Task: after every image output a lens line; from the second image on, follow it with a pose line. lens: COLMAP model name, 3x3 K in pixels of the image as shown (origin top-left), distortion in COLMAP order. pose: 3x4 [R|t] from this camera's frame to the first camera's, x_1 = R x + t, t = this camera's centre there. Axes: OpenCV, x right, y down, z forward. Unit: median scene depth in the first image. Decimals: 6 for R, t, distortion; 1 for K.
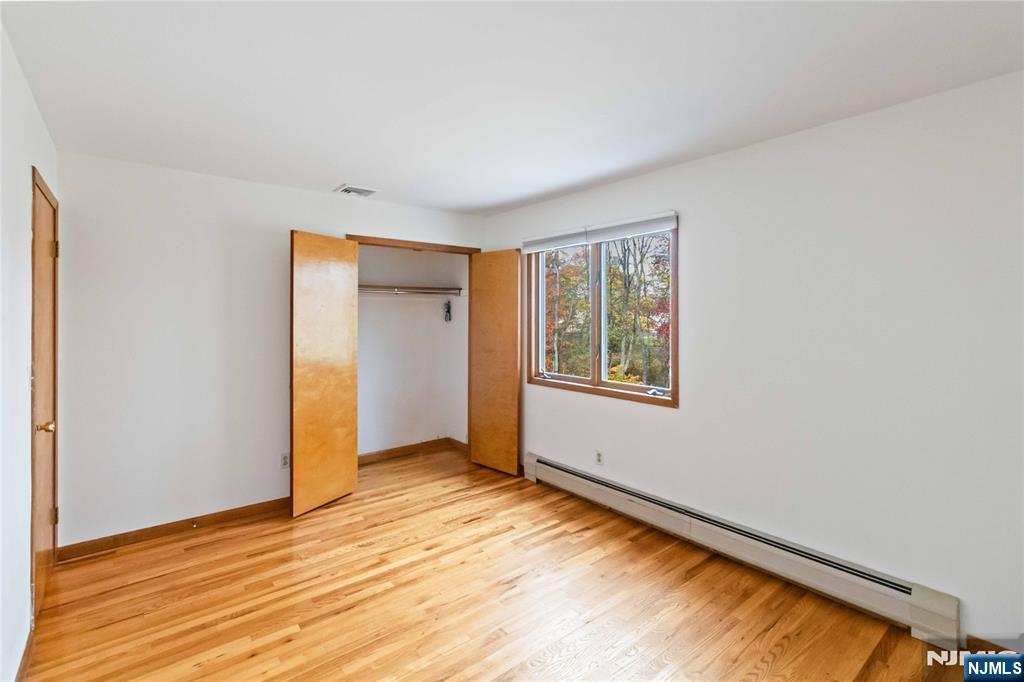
lens RADIAL K [[476.4, 0, 510.7], [0, 476.4, 311.8], [0, 0, 1]] dist [0.000046, 0.000264]
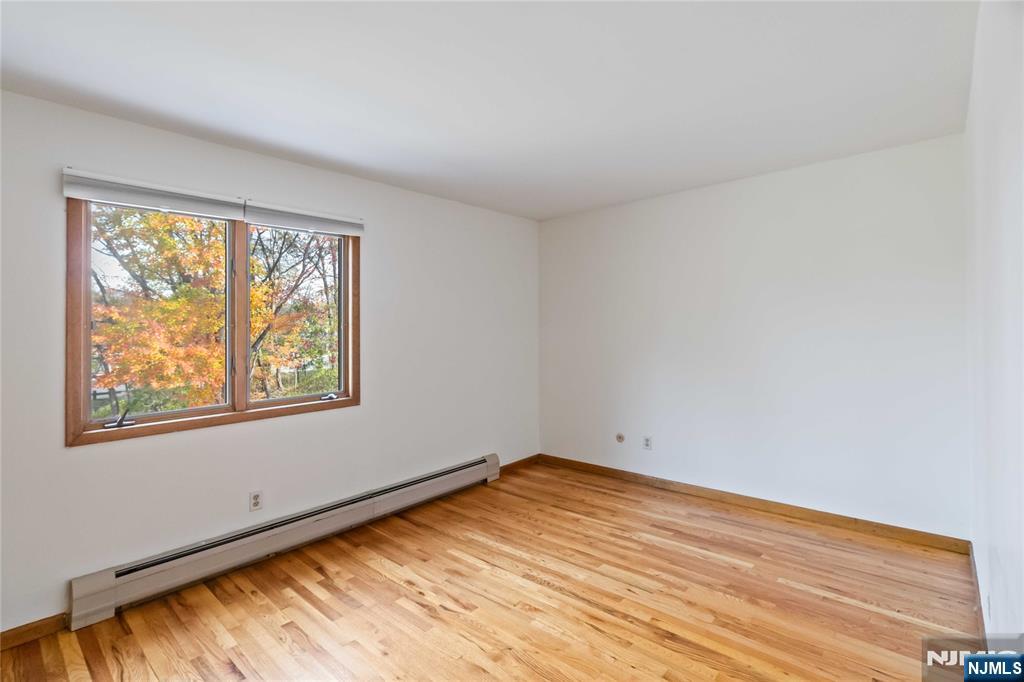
lens RADIAL K [[472.8, 0, 506.9], [0, 472.8, 329.6], [0, 0, 1]] dist [0.003181, 0.000121]
pose [[-0.155871, 0.007388, 0.987750, -0.753274], [0.012181, 0.999910, -0.005557, 0.042930], [-0.987702, 0.011166, -0.155947, 0.837445]]
